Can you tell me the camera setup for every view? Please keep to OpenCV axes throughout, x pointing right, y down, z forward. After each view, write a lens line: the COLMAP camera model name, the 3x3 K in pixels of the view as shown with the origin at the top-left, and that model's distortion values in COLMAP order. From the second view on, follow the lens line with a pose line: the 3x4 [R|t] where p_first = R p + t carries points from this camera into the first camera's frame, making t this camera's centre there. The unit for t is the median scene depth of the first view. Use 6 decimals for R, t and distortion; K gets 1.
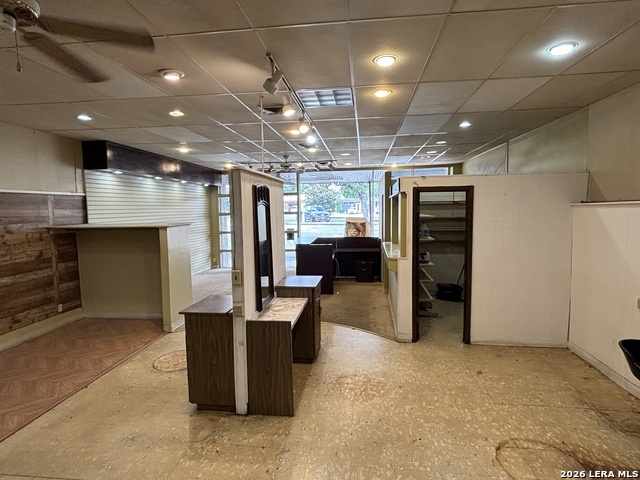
lens RADIAL K [[358.3, 0, 320.0], [0, 358.3, 240.0], [0, 0, 1]] dist [0.005209, 0.000588]
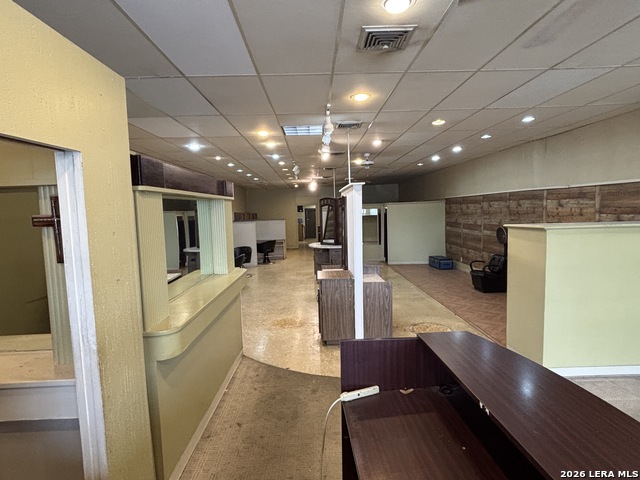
lens RADIAL K [[358.3, 0, 320.0], [0, 358.3, 240.0], [0, 0, 1]] dist [0.005209, 0.000588]
pose [[-0.989097, 0.057056, -0.135767, 0.131185], [0.032756, 0.984040, 0.174909, -0.187024], [0.143580, 0.168554, -0.975179, 1.974790]]
